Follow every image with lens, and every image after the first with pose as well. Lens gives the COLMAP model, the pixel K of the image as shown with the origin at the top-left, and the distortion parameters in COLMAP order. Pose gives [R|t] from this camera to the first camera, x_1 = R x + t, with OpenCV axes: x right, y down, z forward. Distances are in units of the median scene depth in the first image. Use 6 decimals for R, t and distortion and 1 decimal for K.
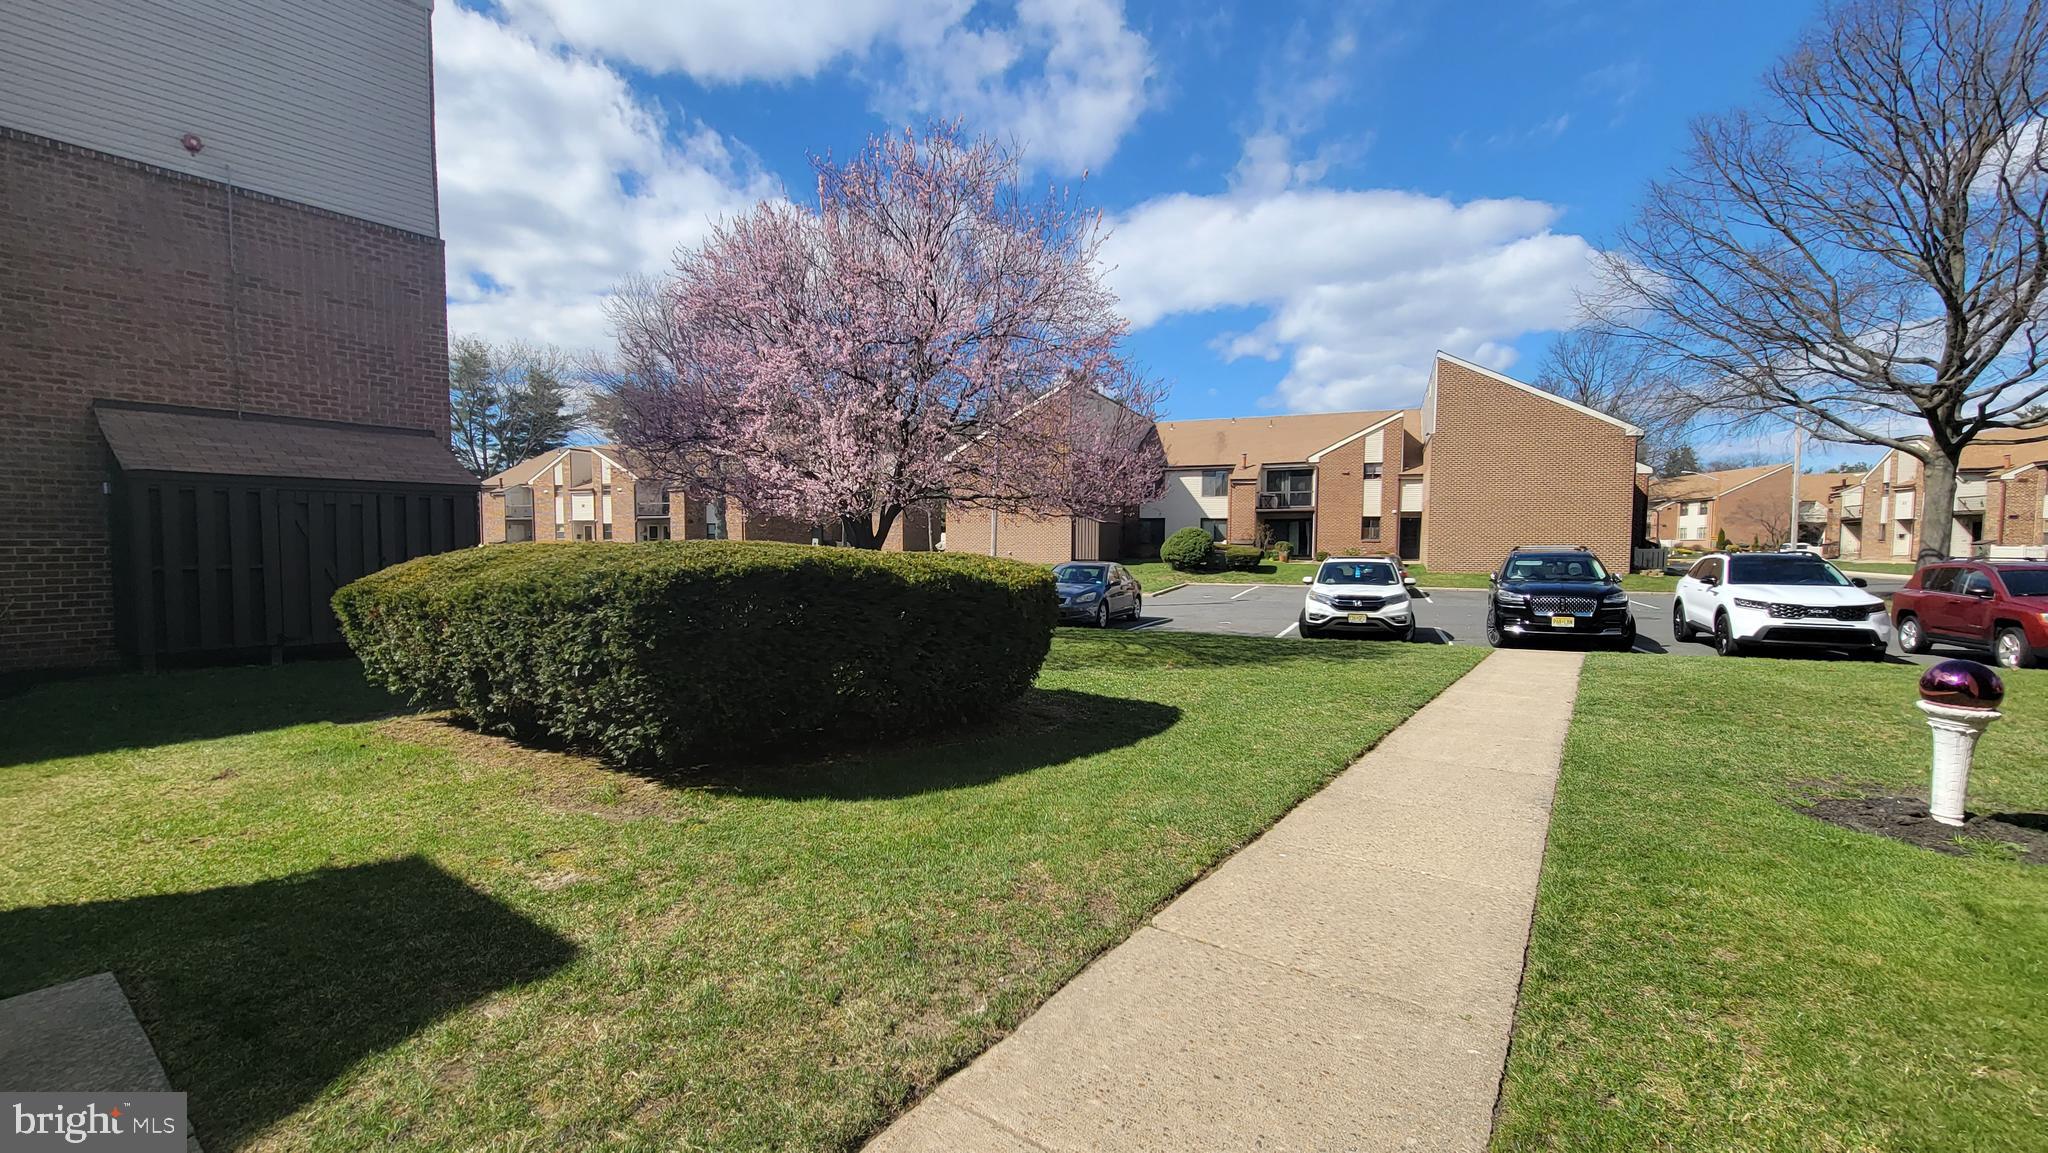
lens RADIAL K [[839.7, 0, 1025.5], [0, 839.7, 567.6], [0, 0, 1]] dist [-0.004775, -0.000127]
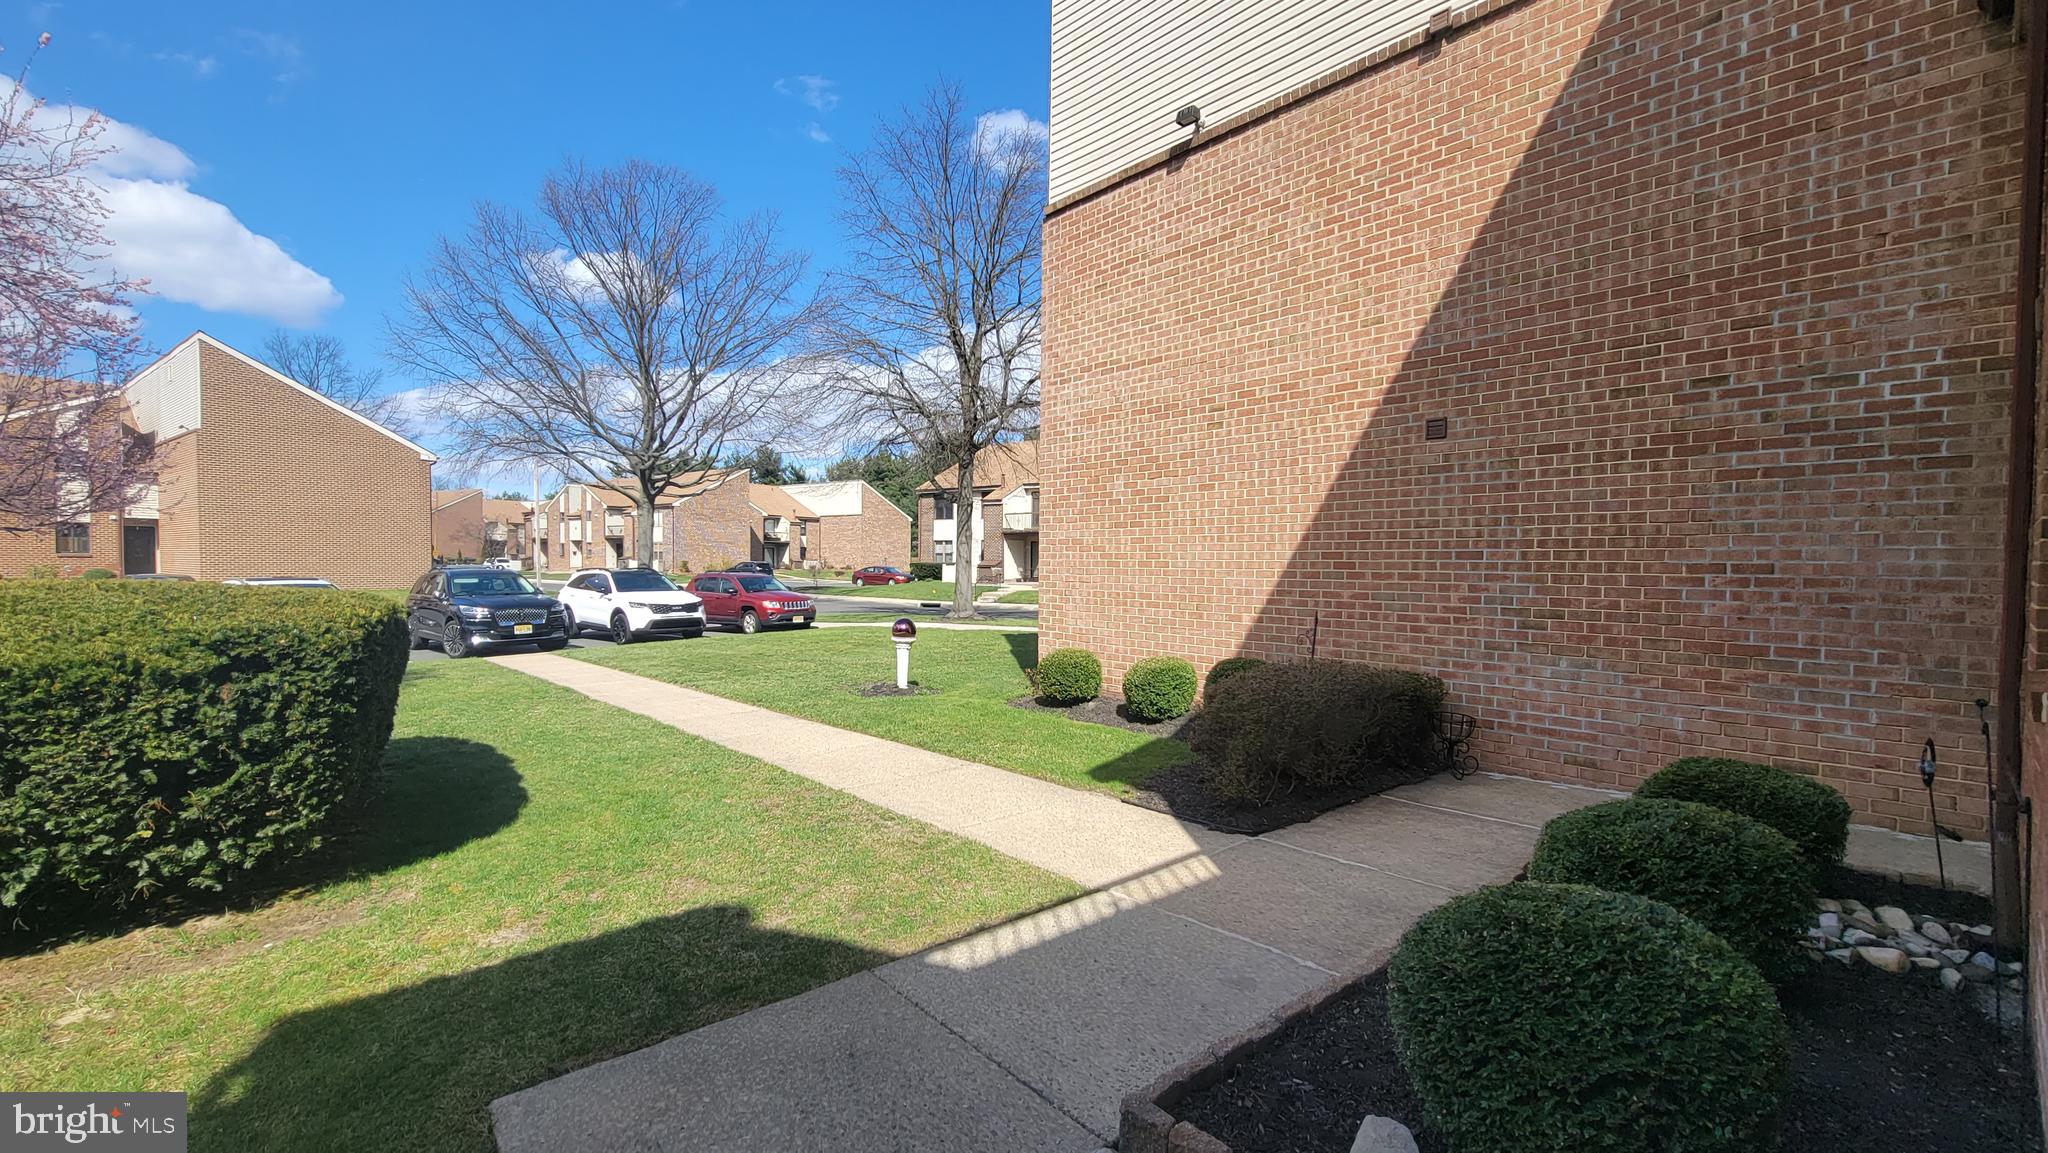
lens RADIAL K [[839.7, 0, 1024.5], [0, 839.7, 584.6], [0, 0, 1]] dist [-0.004775, -0.000127]
pose [[0.205765, -0.029342, 0.978162, -0.381138], [0.023575, 0.999409, 0.025020, -0.012148], [-0.978318, 0.017912, 0.206335, 0.058495]]
